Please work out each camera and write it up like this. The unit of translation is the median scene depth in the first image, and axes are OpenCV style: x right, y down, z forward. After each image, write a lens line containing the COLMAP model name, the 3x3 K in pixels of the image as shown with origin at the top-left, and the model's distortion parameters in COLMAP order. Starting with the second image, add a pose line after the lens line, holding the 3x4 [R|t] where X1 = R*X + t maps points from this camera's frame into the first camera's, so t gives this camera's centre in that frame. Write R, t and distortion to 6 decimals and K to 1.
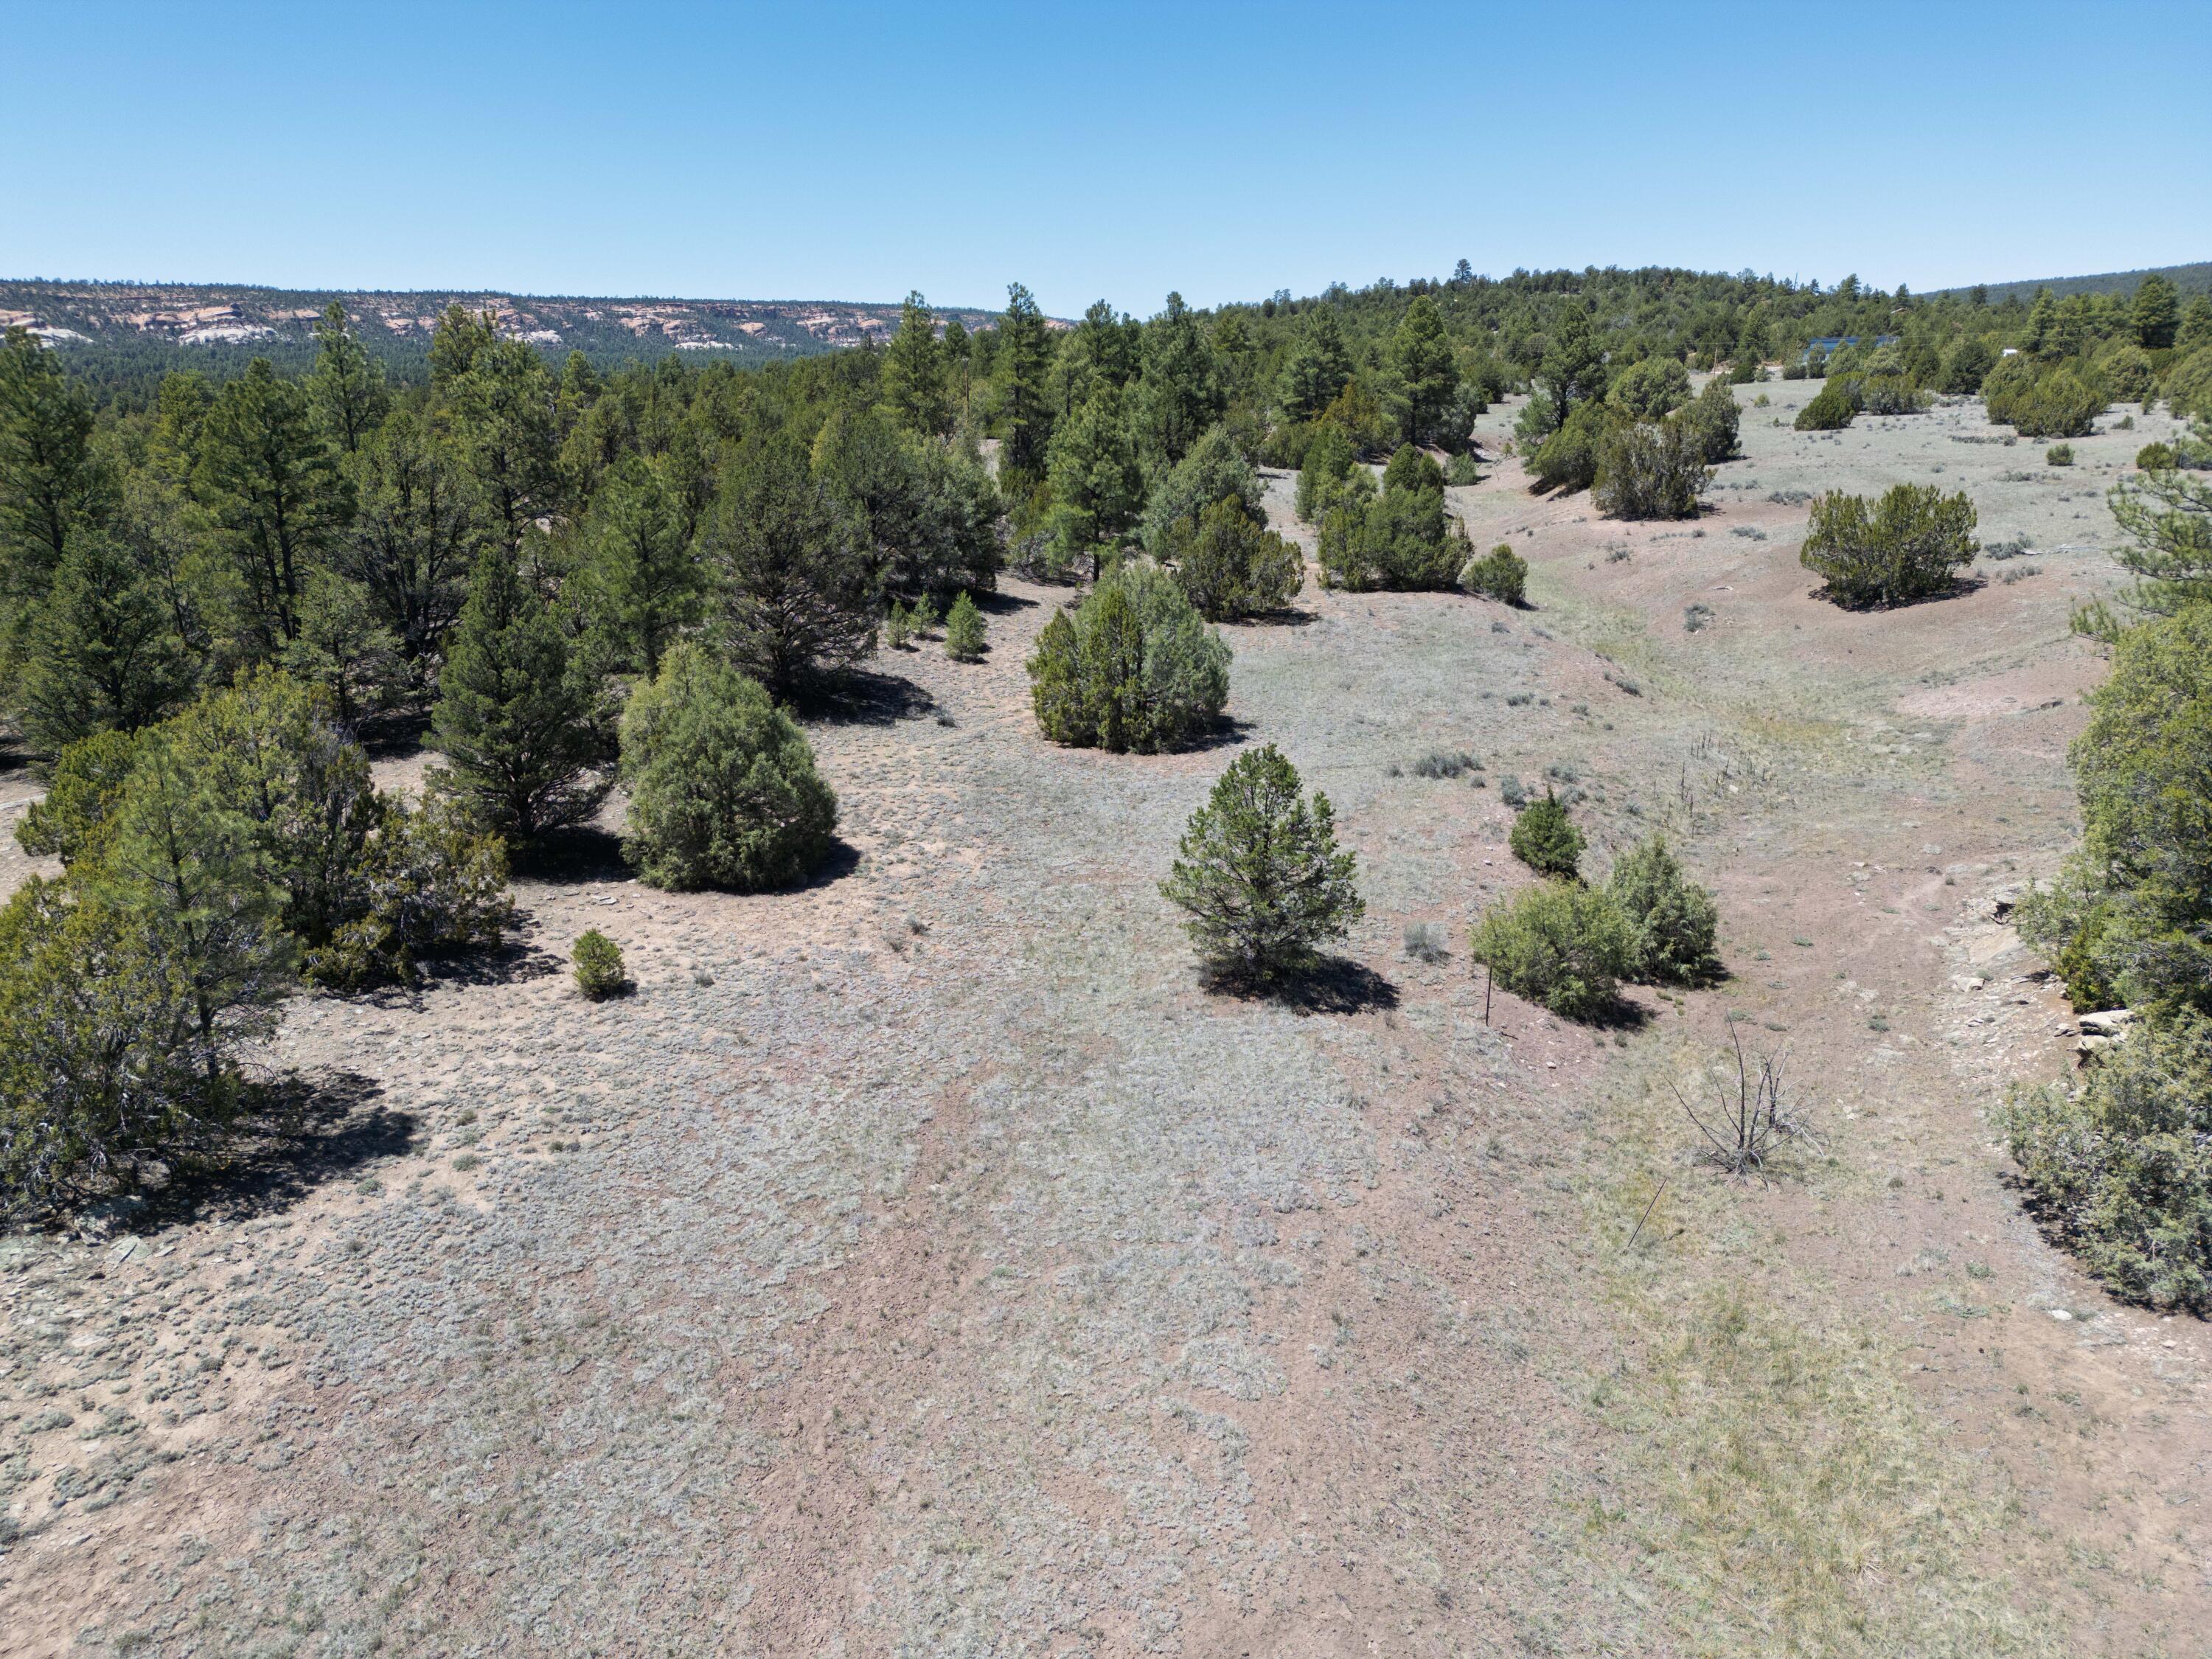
lens RADIAL K [[1550.3, 0, 1106.6], [0, 1550.3, 823.6], [0, 0, 1]] dist [0.067708, -0.060661]
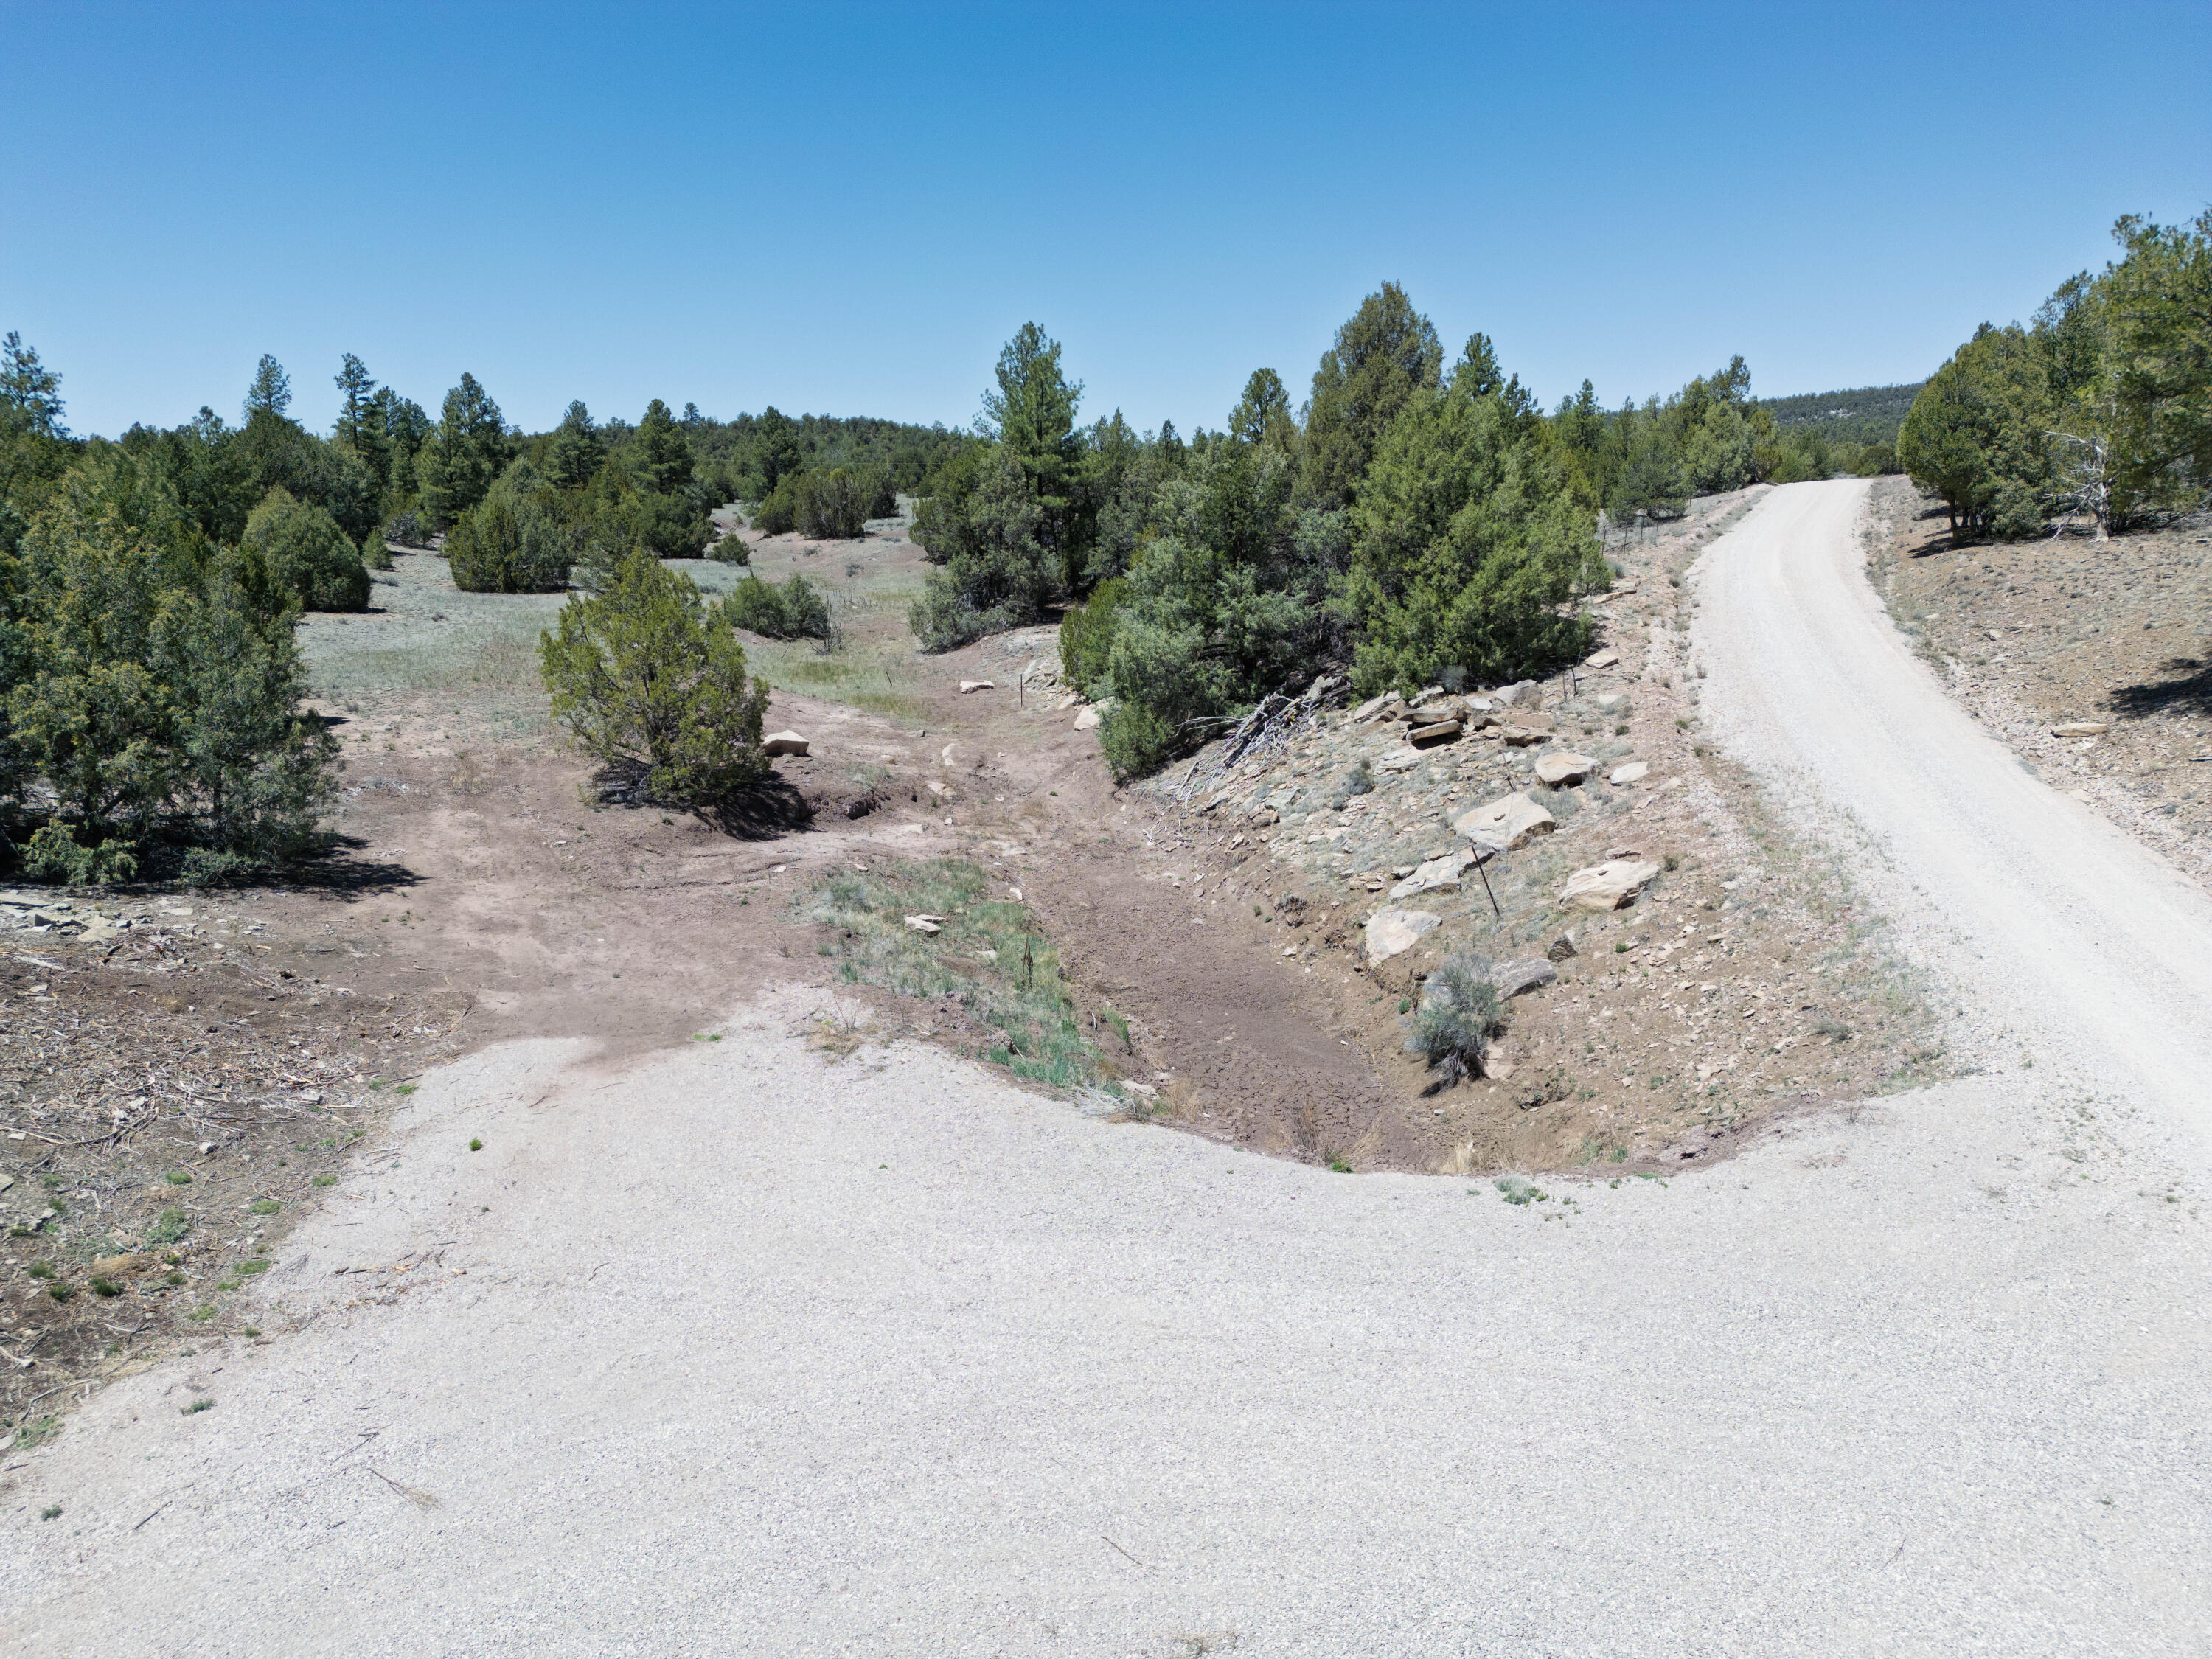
lens RADIAL K [[1553.2, 0, 1105.0], [0, 1553.2, 805.4], [0, 0, 1]] dist [0.080883, -0.078325]
pose [[0.894990, -0.080643, 0.438737, -0.012995], [0.124224, 0.989675, -0.071497, 0.027610], [-0.428441, 0.118491, 0.895767, -0.057663]]
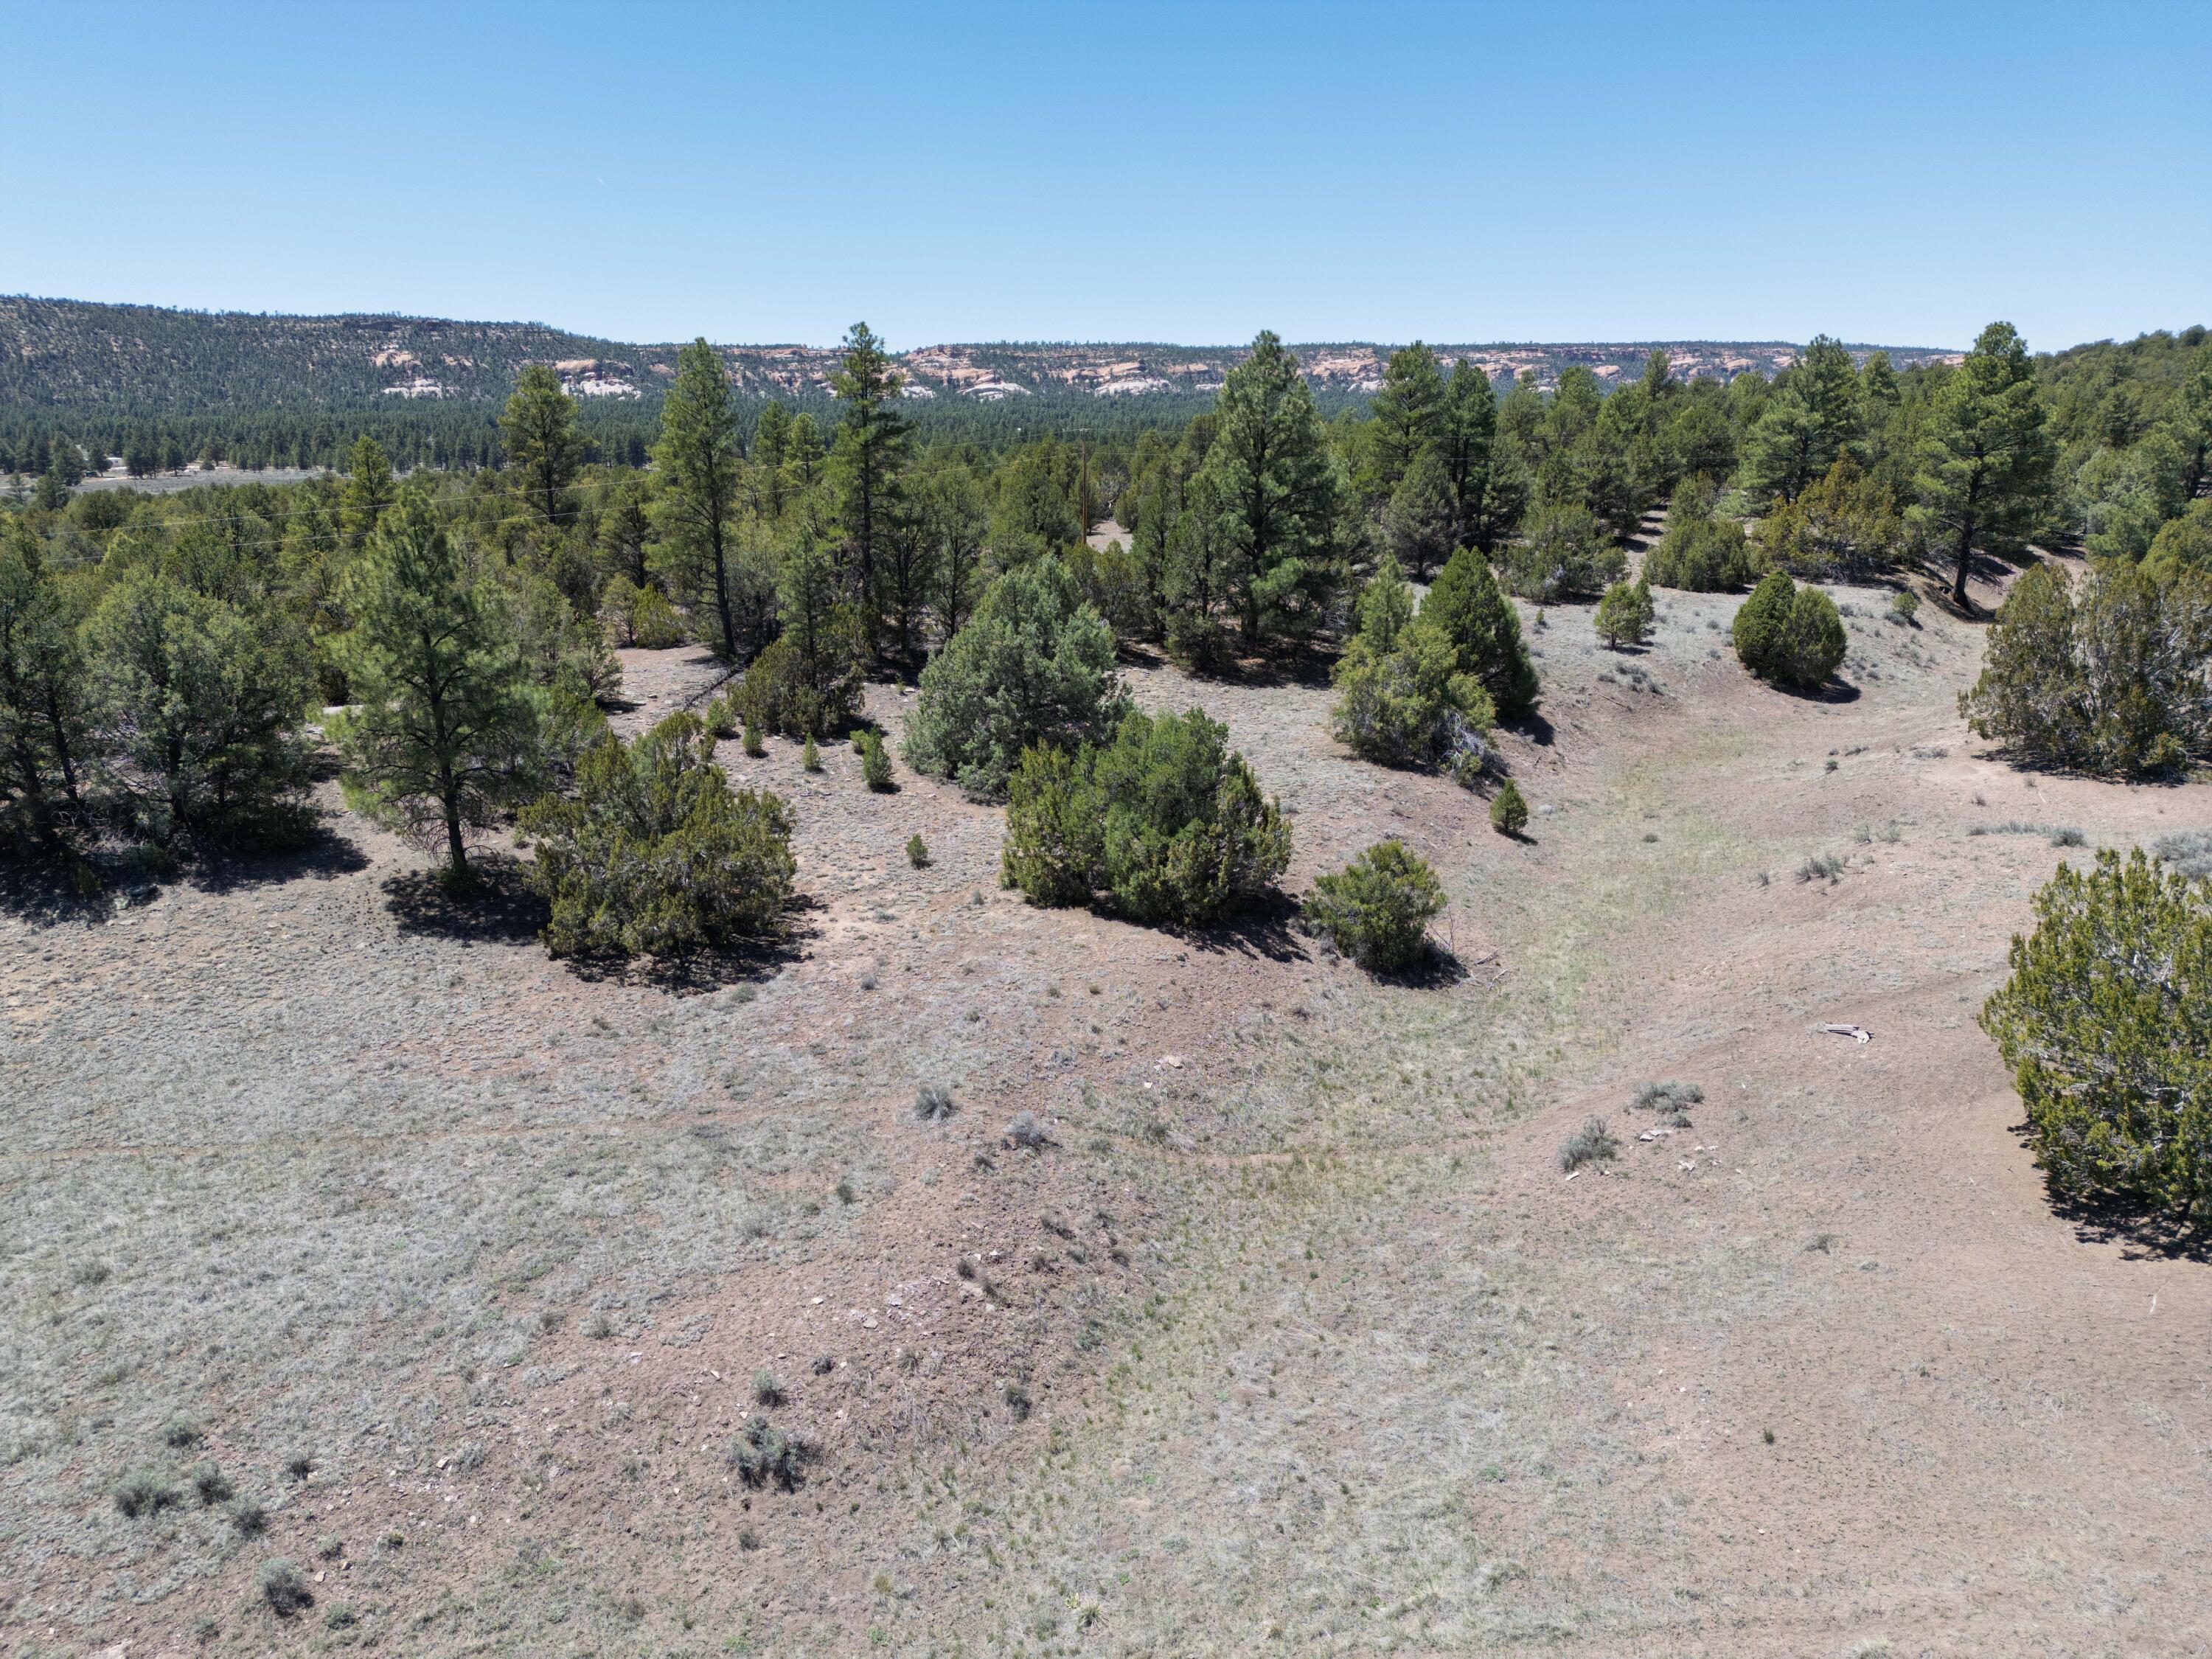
lens RADIAL K [[1547.4, 0, 1108.0], [0, 1547.4, 821.9], [0, 0, 1]] dist [0.074031, -0.070322]
pose [[0.867323, 0.130493, -0.480335, 0.046555], [-0.143137, 0.989648, 0.010401, -0.020319], [0.476720, 0.059733, 0.877023, 0.061927]]
